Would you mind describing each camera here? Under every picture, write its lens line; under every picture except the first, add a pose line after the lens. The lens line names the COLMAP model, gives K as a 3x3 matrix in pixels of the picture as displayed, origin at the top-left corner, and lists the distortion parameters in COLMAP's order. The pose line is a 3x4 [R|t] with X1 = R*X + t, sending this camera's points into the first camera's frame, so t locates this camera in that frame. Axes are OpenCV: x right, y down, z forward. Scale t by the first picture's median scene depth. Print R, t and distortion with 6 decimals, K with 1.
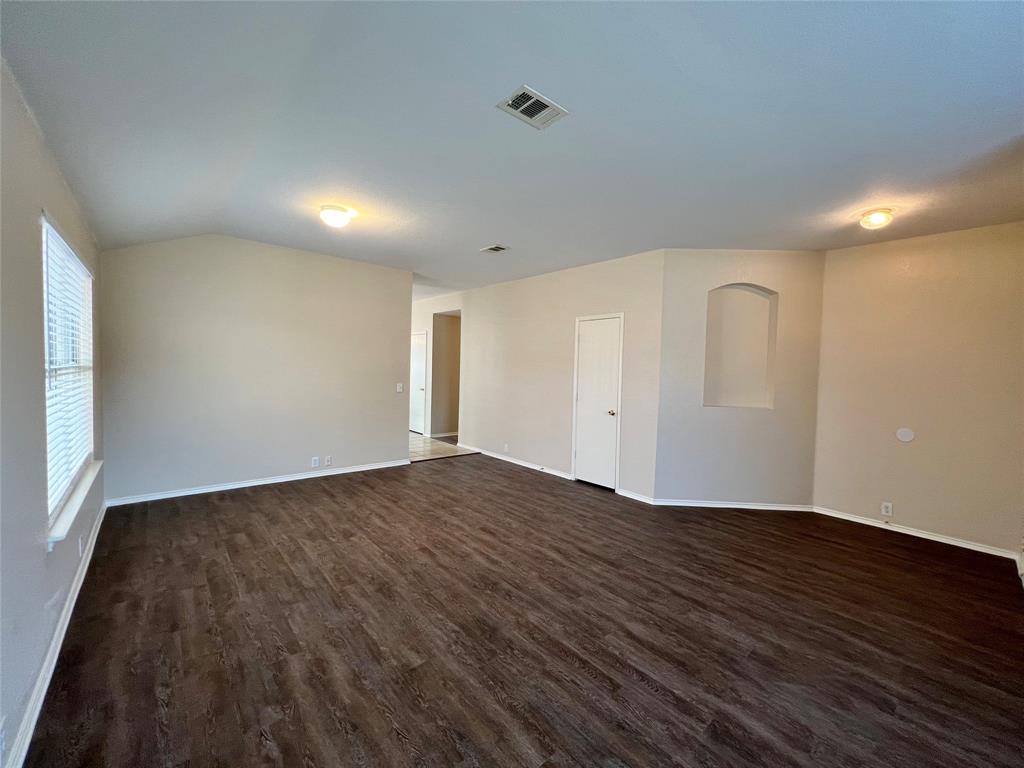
lens RADIAL K [[410.9, 0, 514.2], [0, 410.9, 382.8], [0, 0, 1]] dist [0.000990, 0.000214]
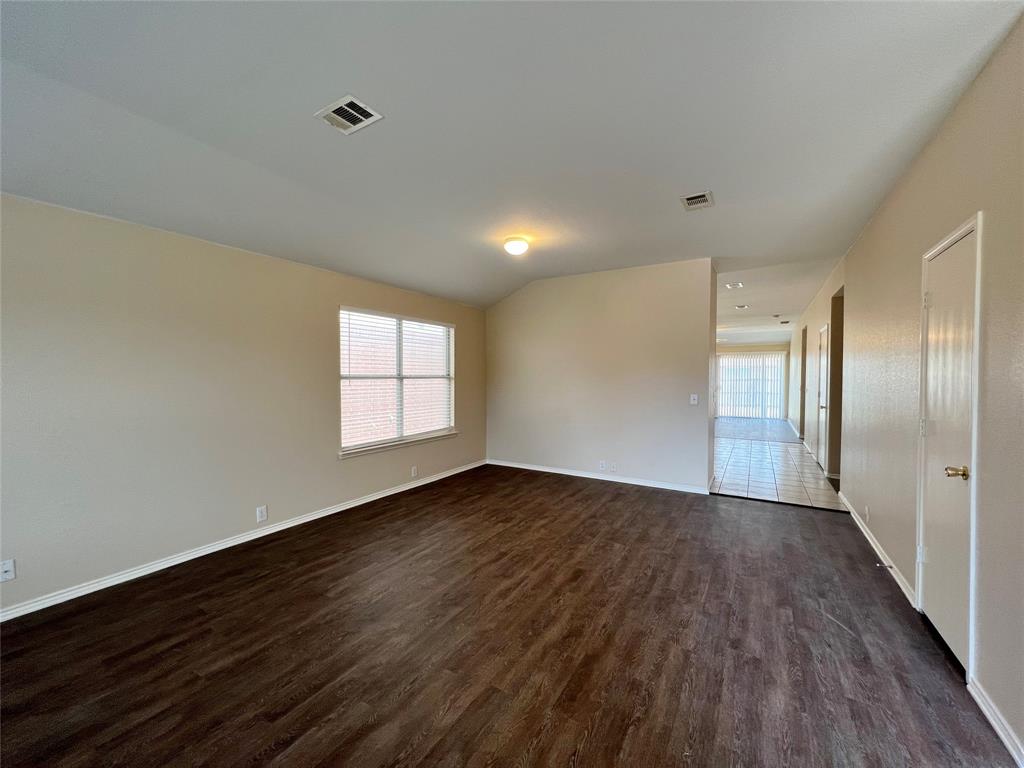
lens RADIAL K [[410.9, 0, 513.2], [0, 410.9, 381.7], [0, 0, 1]] dist [0.000990, 0.000214]
pose [[0.302071, -0.014505, -0.953175, 0.702020], [-0.029815, 0.999251, -0.024655, 0.011830], [0.952819, 0.035866, 0.301412, 0.669140]]
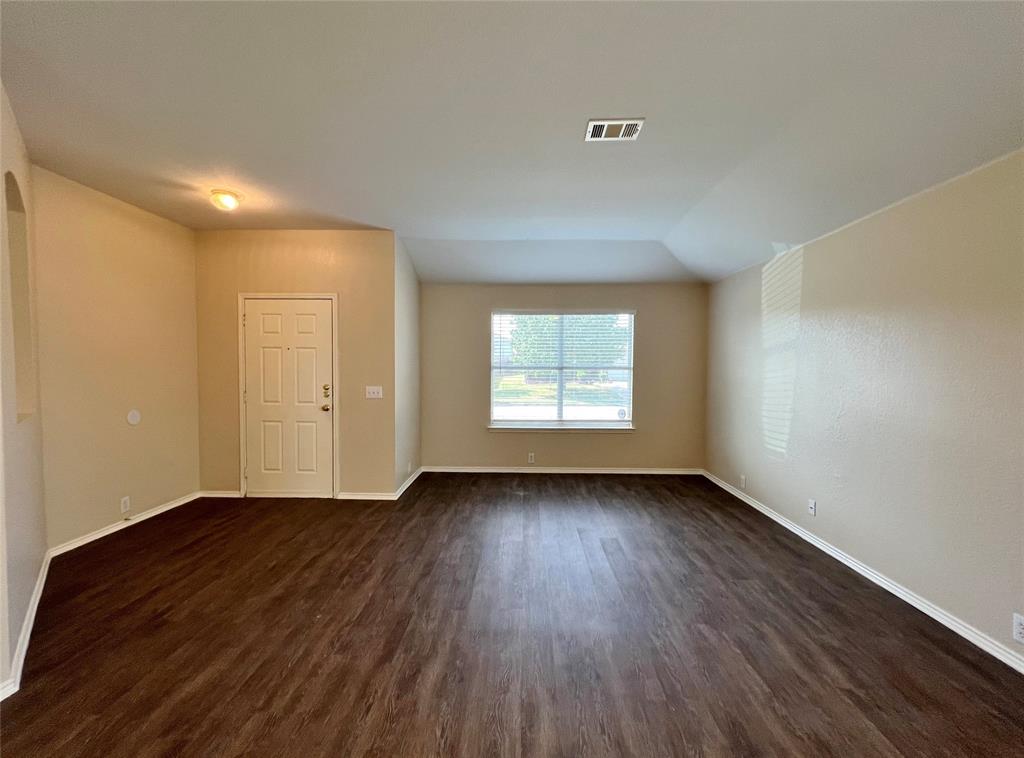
lens RADIAL K [[410.9, 0, 511.7], [0, 410.9, 377.8], [0, 0, 1]] dist [0.000990, 0.000214]
pose [[-0.728391, -0.057336, 0.682759, -0.341519], [-0.001986, 0.996665, 0.081578, -0.045537], [-0.685159, 0.058065, -0.726075, 1.247354]]
